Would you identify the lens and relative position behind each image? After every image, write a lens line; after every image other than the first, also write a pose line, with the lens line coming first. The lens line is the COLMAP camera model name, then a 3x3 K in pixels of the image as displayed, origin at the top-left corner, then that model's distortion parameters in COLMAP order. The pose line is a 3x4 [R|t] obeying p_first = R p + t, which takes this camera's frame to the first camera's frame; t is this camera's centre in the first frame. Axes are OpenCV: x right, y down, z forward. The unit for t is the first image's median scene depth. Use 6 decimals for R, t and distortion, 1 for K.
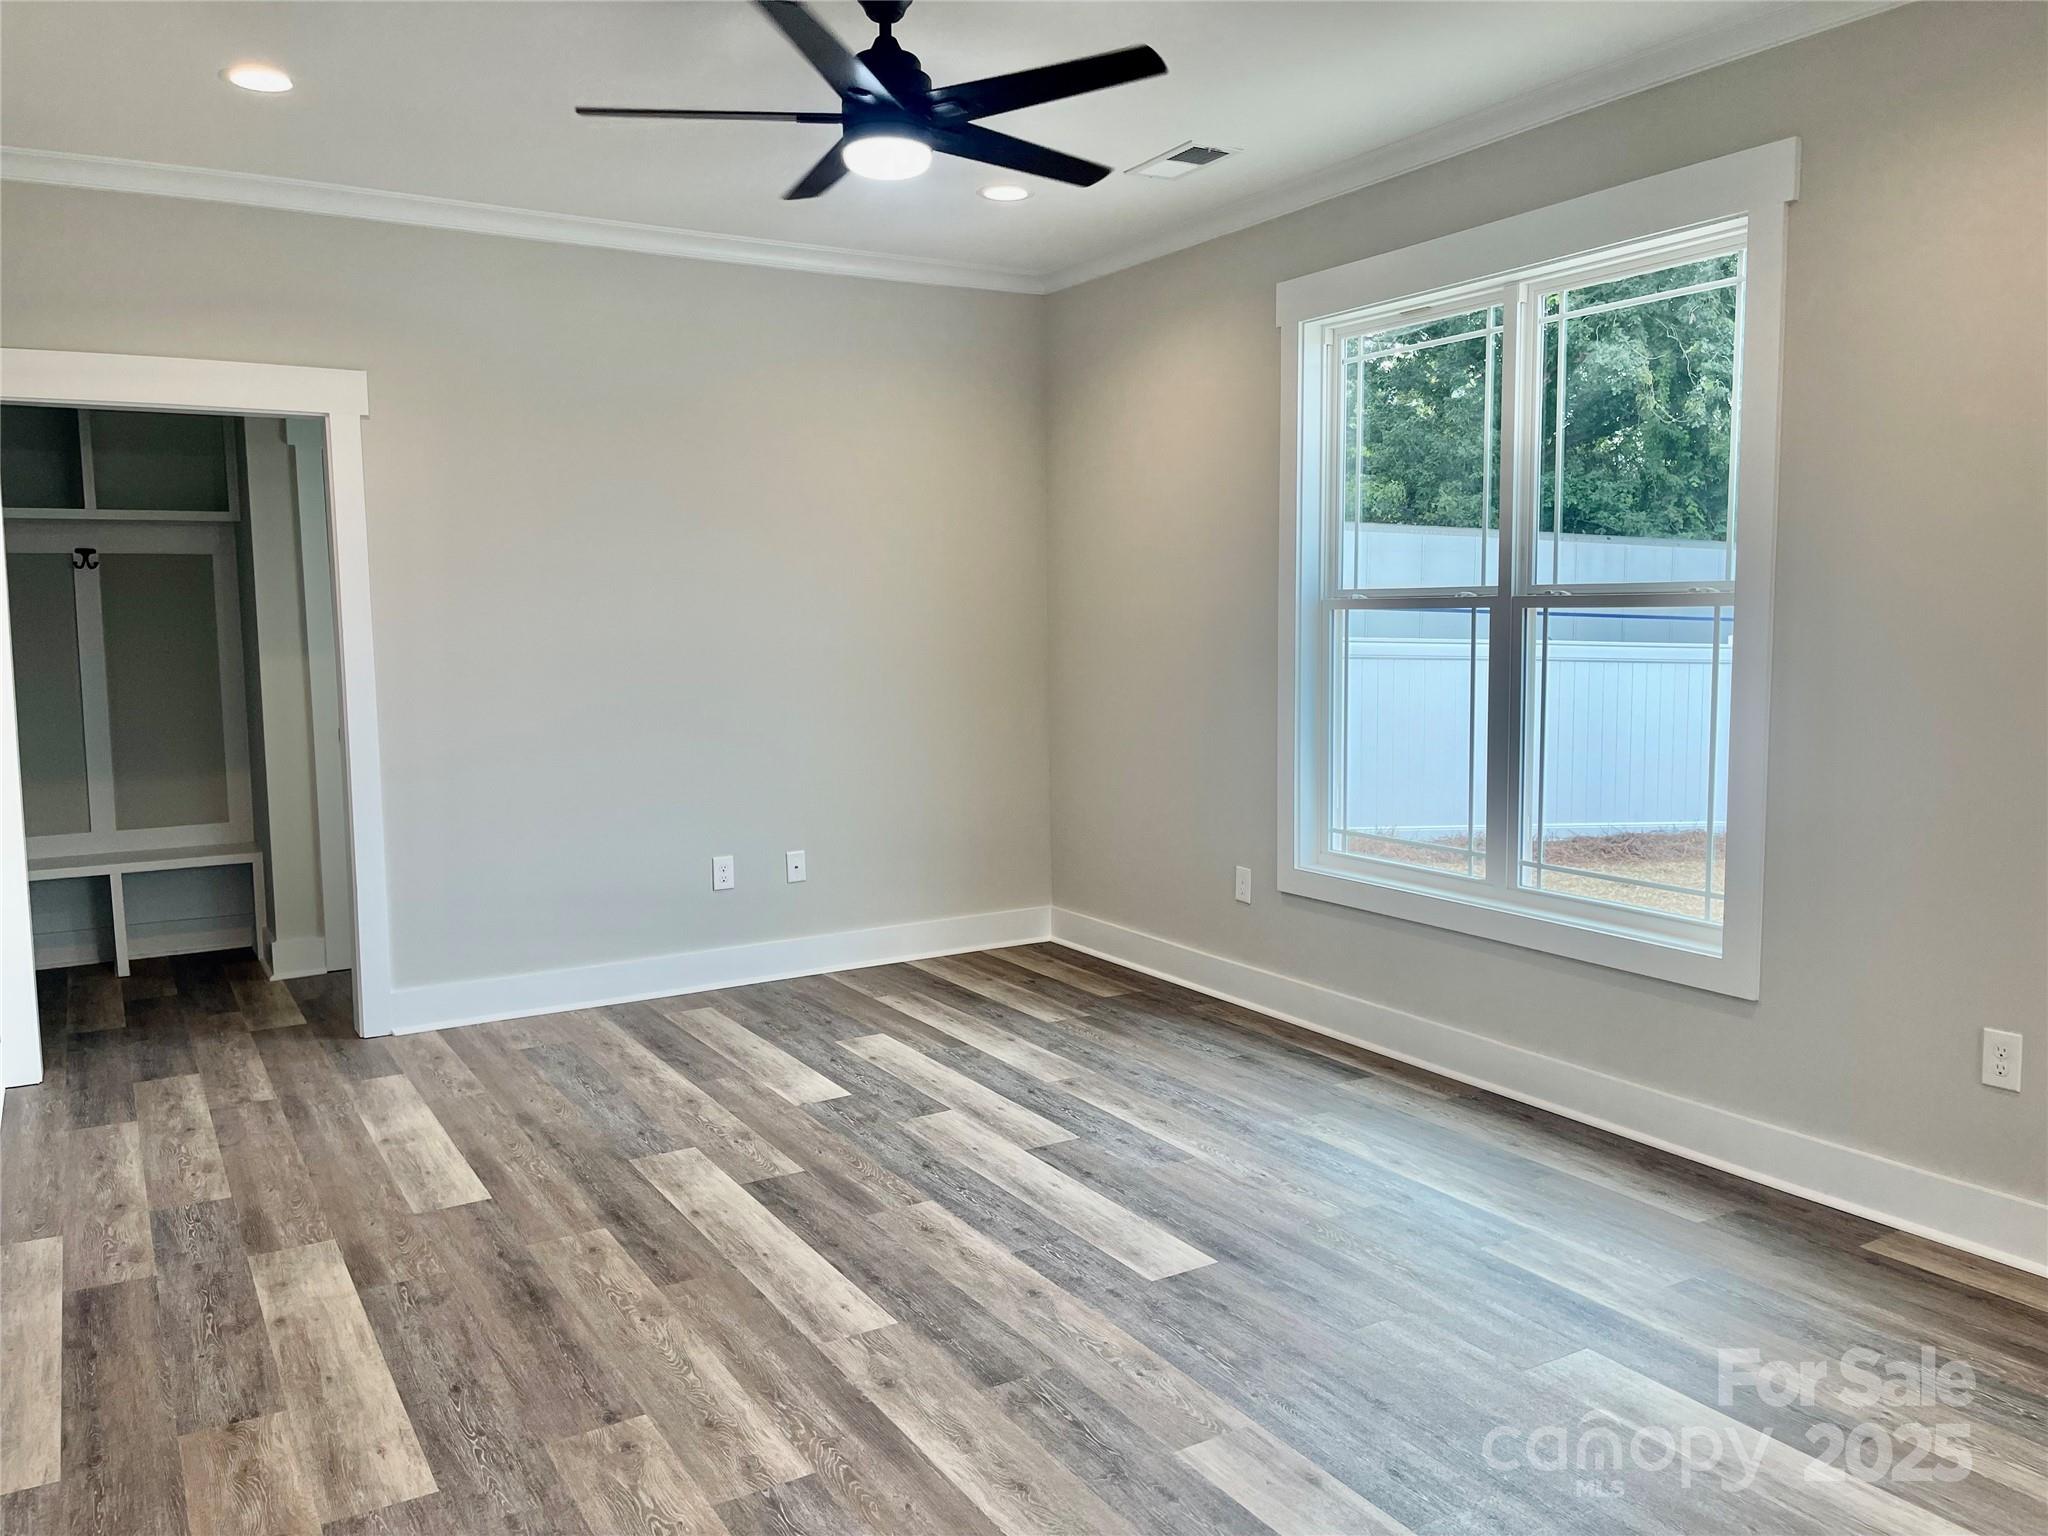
lens RADIAL K [[1545.9, 0, 1038.3], [0, 1545.9, 764.9], [0, 0, 1]] dist [0.064480, -0.073620]
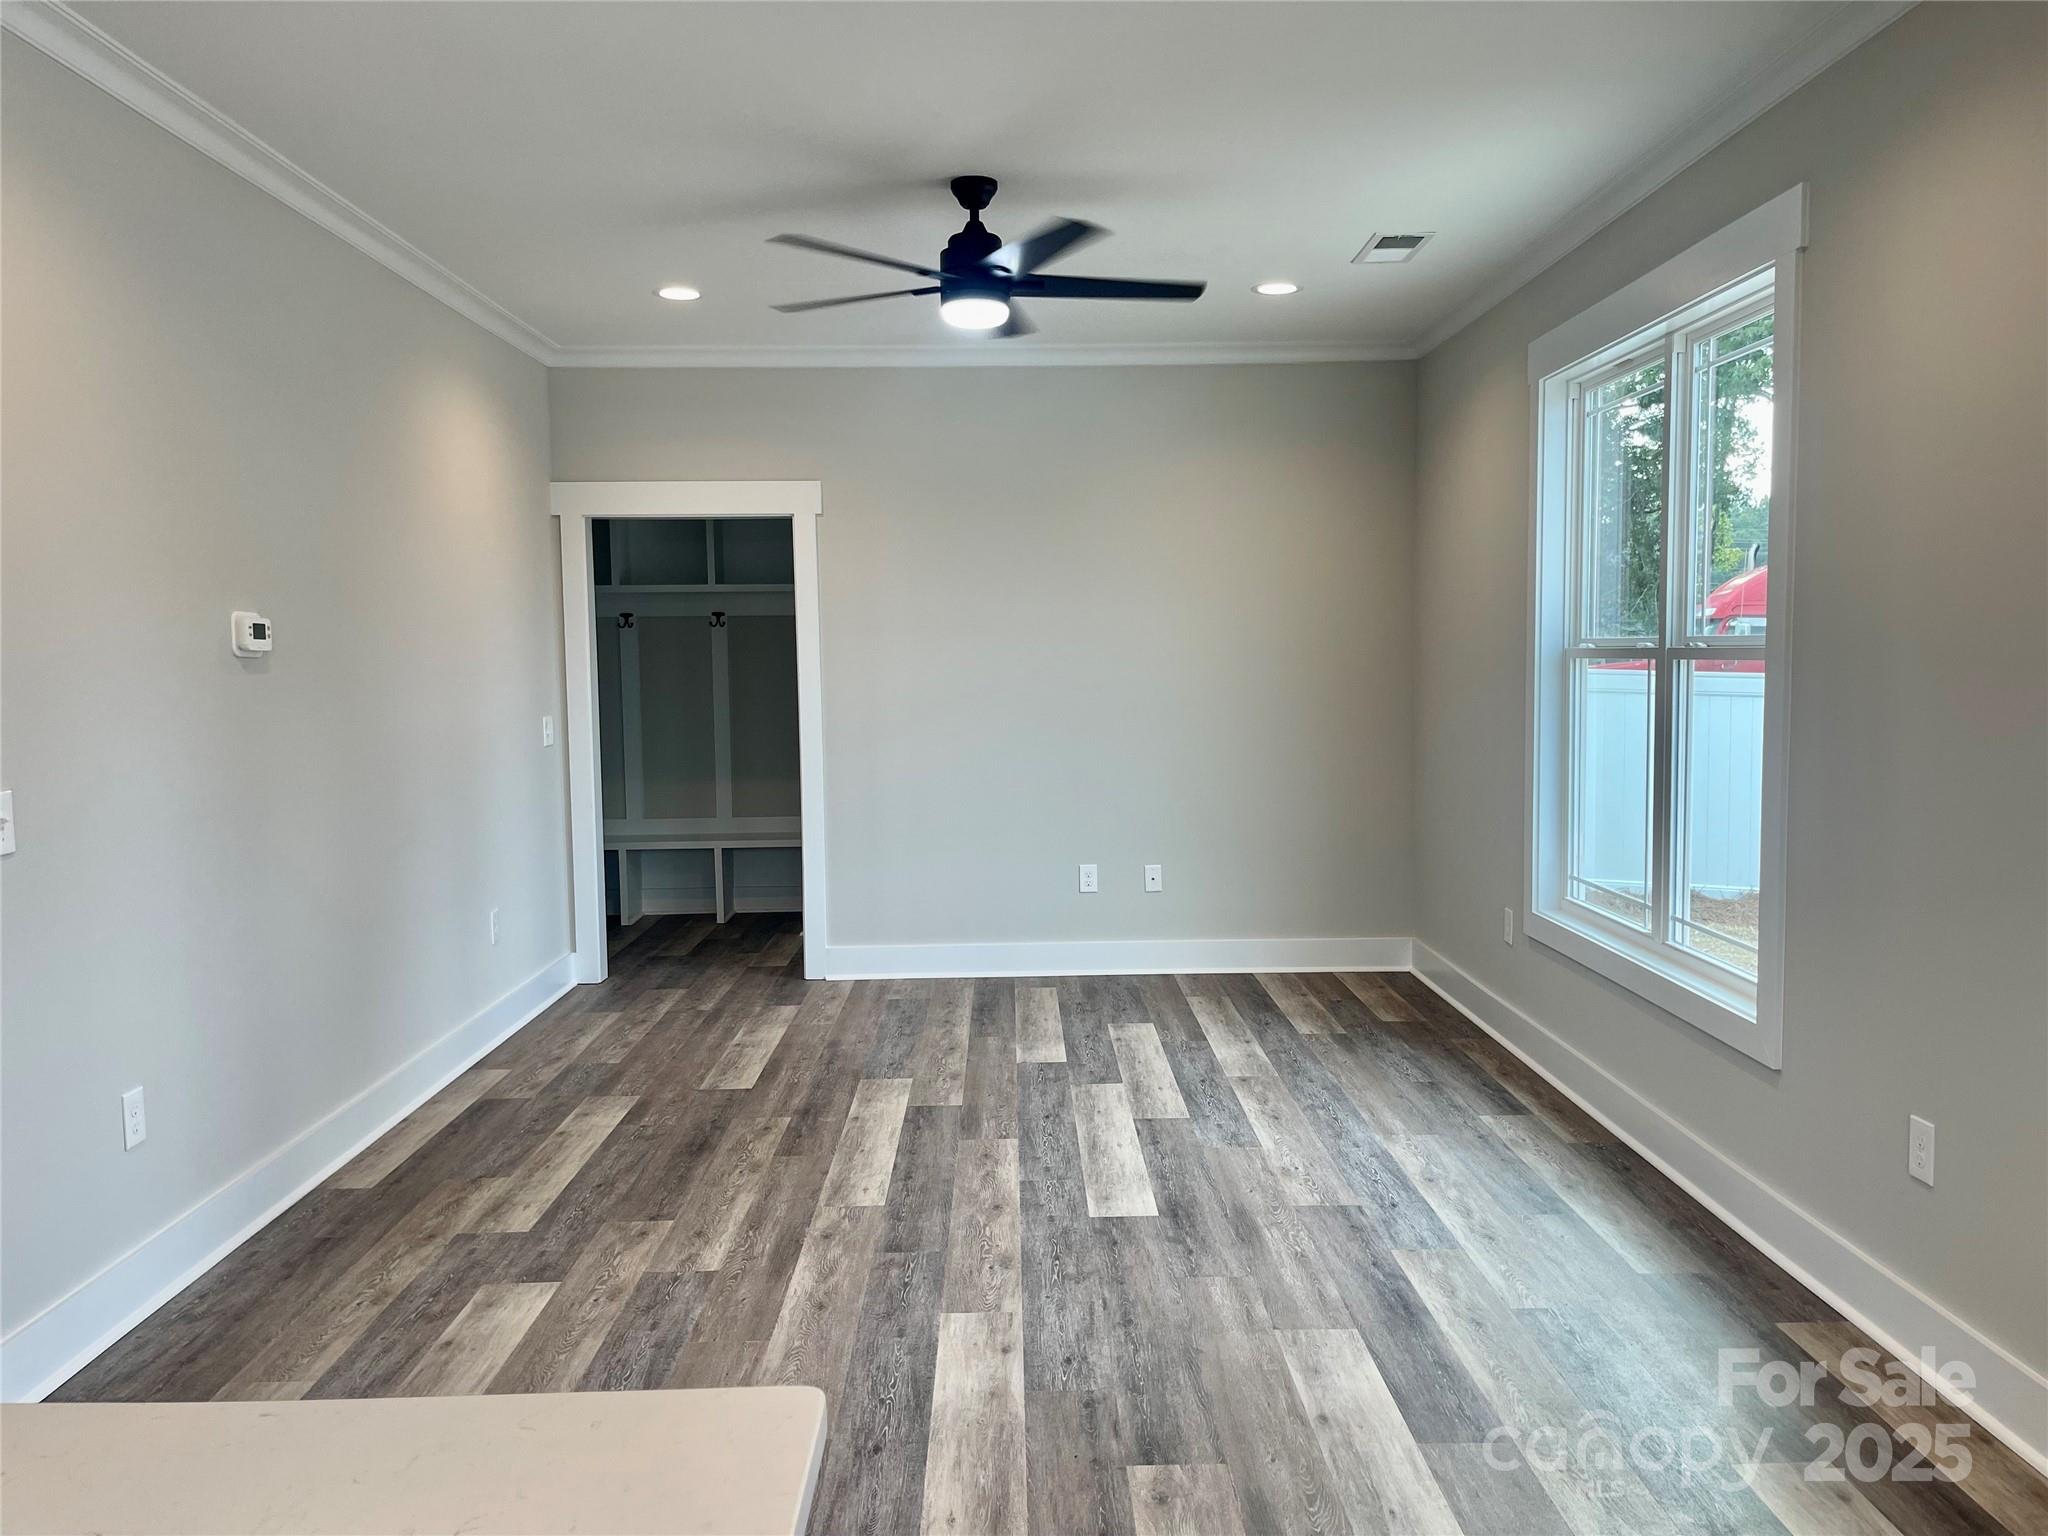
lens RADIAL K [[1545.9, 0, 1036.0], [0, 1545.9, 767.6], [0, 0, 1]] dist [0.064480, -0.073620]
pose [[0.865375, 0.037041, -0.499755, 0.524633], [-0.047206, 0.998855, -0.007707, -0.005829], [0.498897, 0.030261, 0.866133, -0.067288]]
